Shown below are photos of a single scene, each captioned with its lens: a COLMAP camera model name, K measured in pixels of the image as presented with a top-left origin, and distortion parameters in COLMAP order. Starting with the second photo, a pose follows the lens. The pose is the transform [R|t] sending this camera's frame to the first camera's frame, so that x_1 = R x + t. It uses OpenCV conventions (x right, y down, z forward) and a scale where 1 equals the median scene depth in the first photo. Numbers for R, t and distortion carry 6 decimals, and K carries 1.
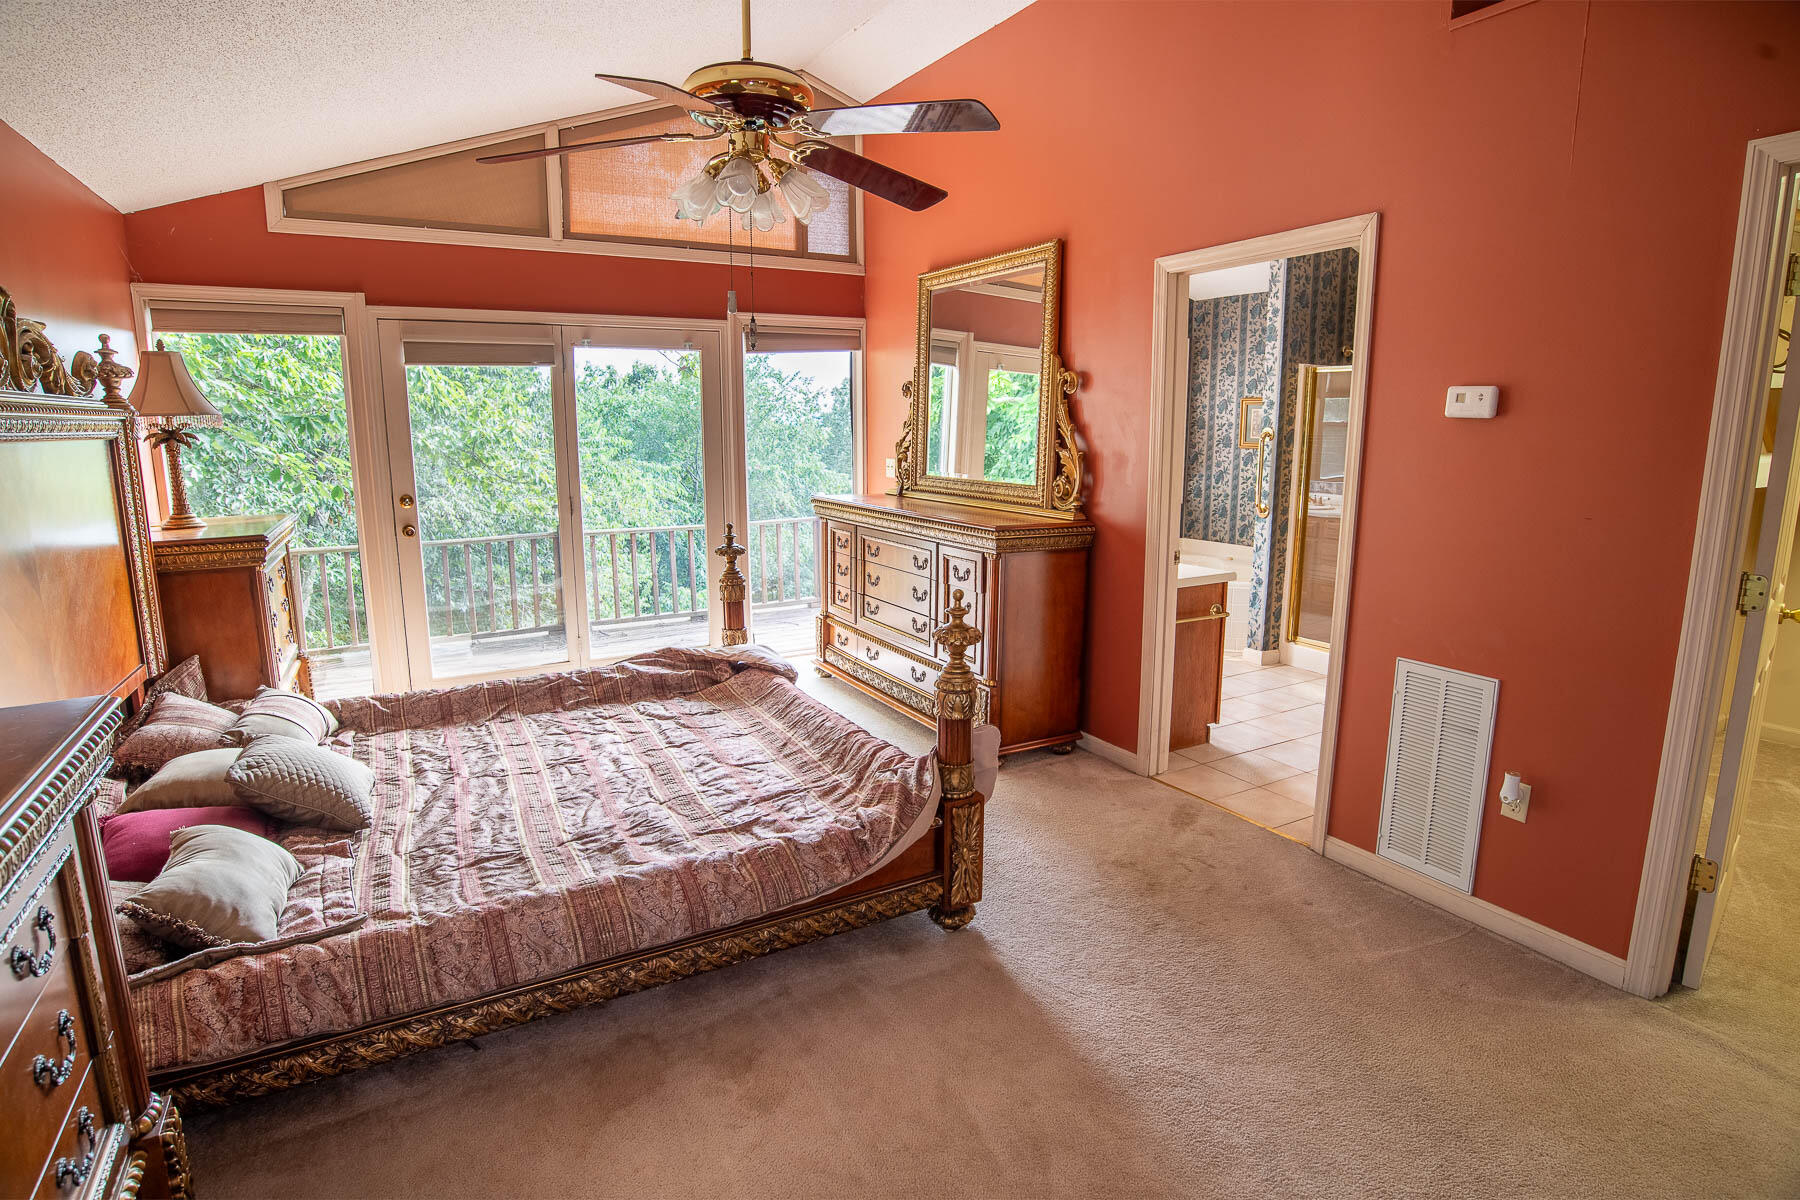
lens RADIAL K [[930.6, 0, 900.0], [0, 930.6, 600.0], [0, 0, 1]] dist [-0.056587, 0.002291]
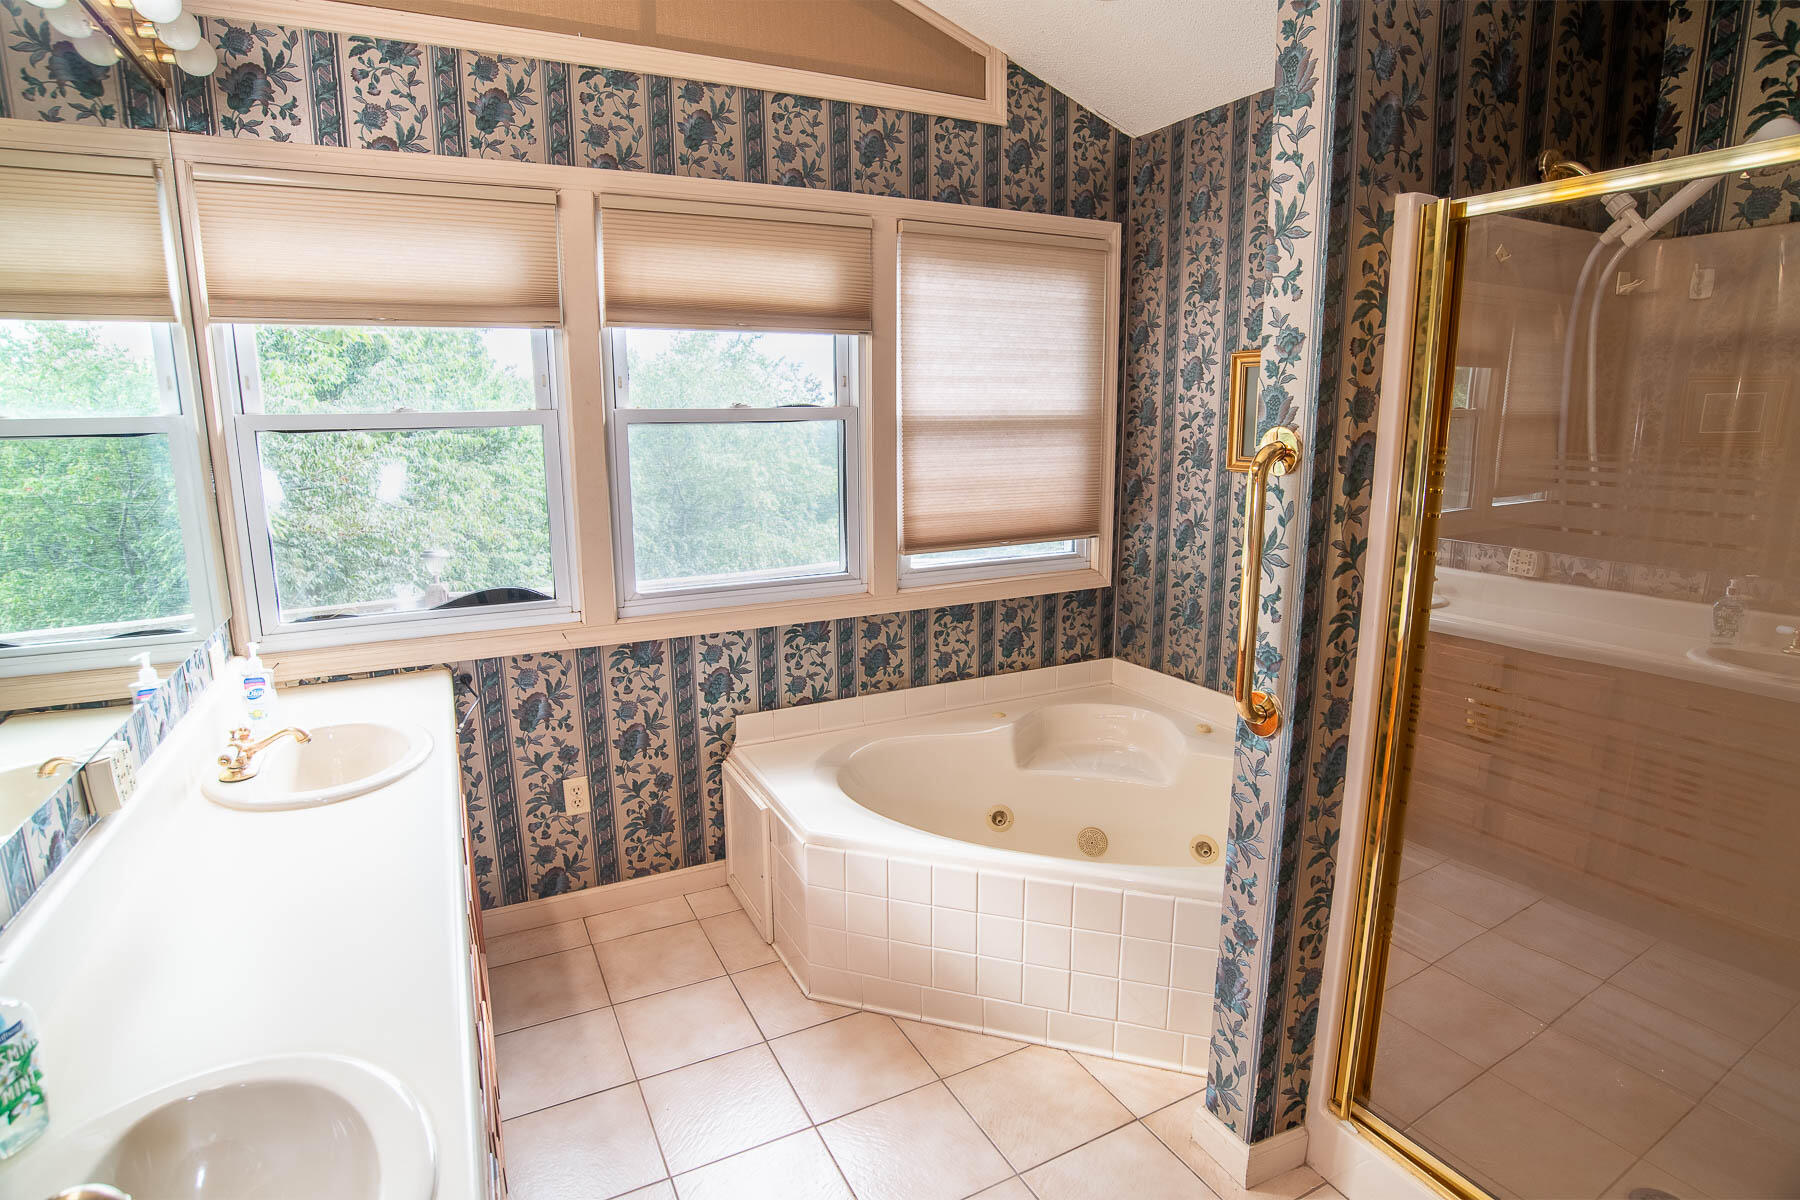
lens RADIAL K [[930.6, 0, 900.0], [0, 930.6, 600.0], [0, 0, 1]] dist [-0.056587, 0.002291]
pose [[0.999021, 0.006474, -0.043771, 0.230470], [-0.006024, 0.999928, 0.010397, -0.106397], [0.043835, -0.010123, 0.998987, 0.555211]]
